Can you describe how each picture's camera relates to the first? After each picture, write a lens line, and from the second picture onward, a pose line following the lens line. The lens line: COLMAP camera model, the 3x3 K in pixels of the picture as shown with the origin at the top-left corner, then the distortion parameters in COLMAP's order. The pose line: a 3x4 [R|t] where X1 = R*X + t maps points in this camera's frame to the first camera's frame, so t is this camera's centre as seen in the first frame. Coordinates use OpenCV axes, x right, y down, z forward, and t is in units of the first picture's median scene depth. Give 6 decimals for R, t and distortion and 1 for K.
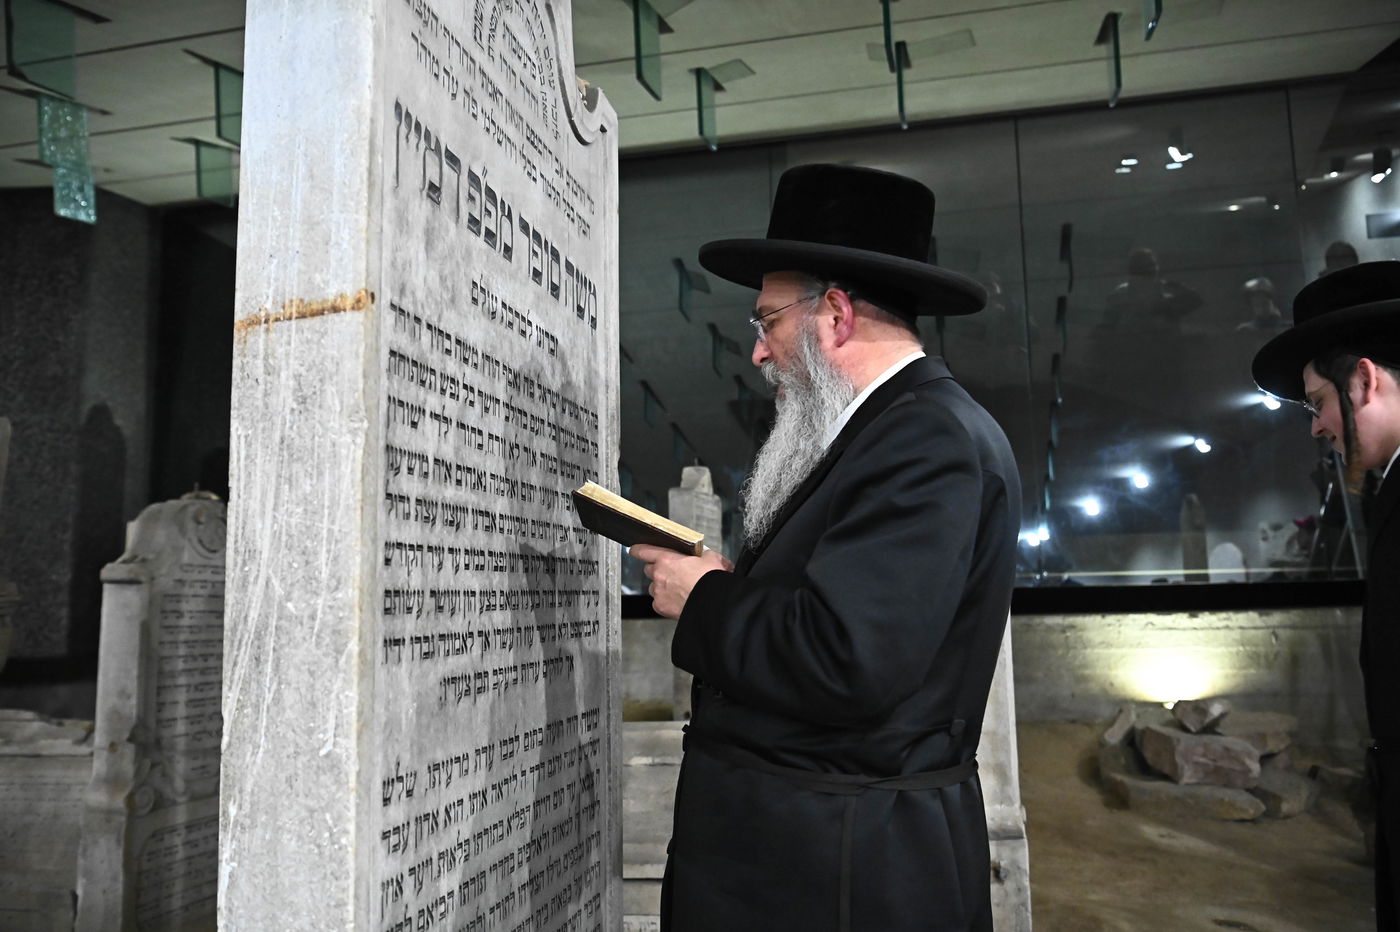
lens RADIAL K [[985.5, 0, 700.0], [0, 985.5, 466.0], [0, 0, 1]] dist [-0.039426, 0.001331]
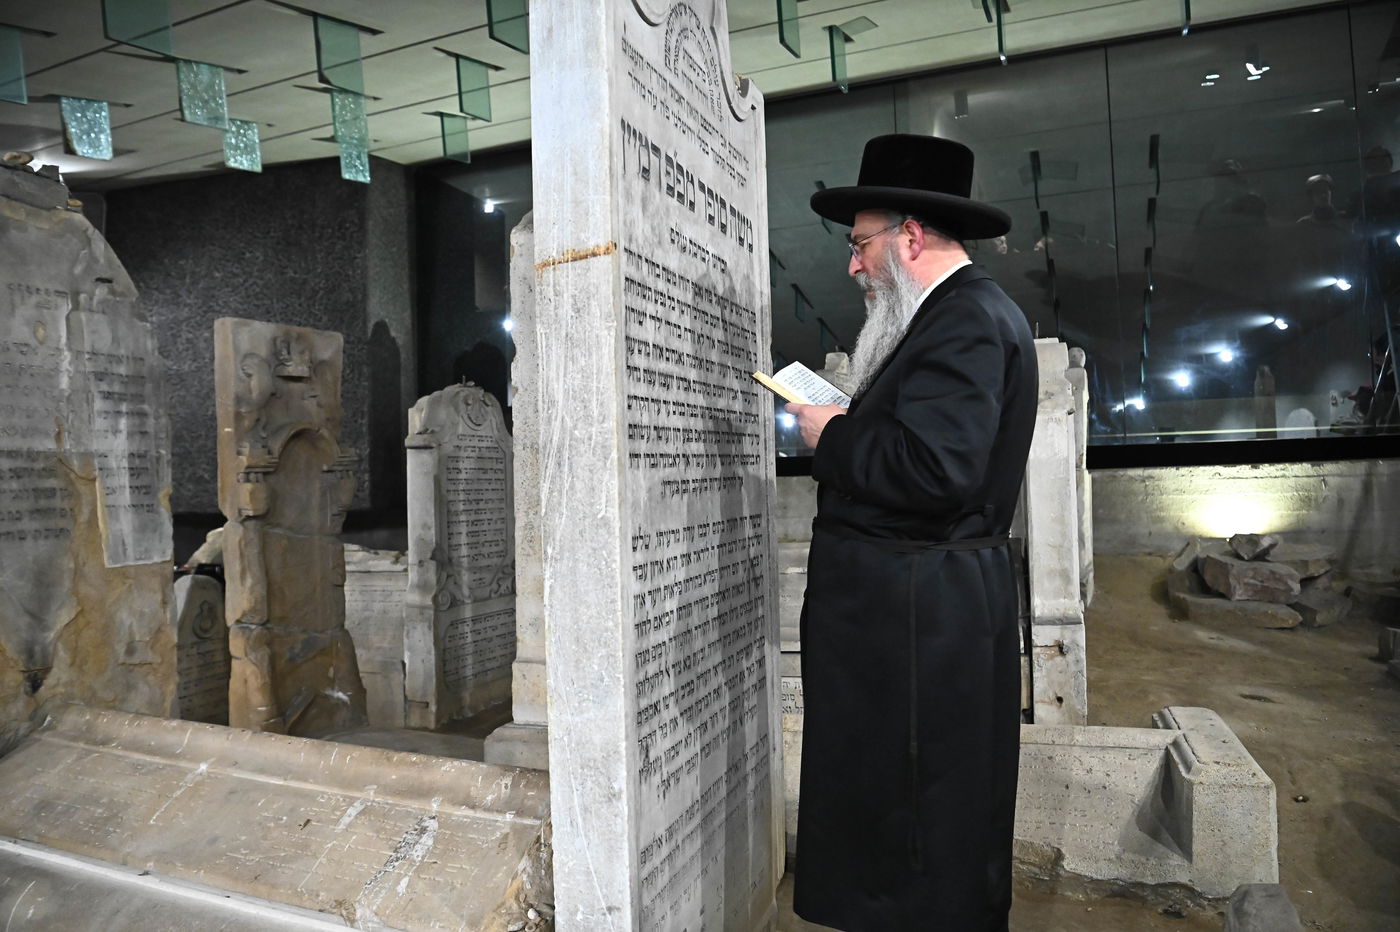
lens RADIAL K [[972.2, 0, 700.0], [0, 972.2, 466.0], [0, 0, 1]] dist [-0.086708, 0.035060]
pose [[0.985723, -0.014076, -0.167787, 0.060994], [0.031228, 0.994494, 0.100032, 0.031253], [0.165455, -0.103843, 0.980735, -0.508170]]
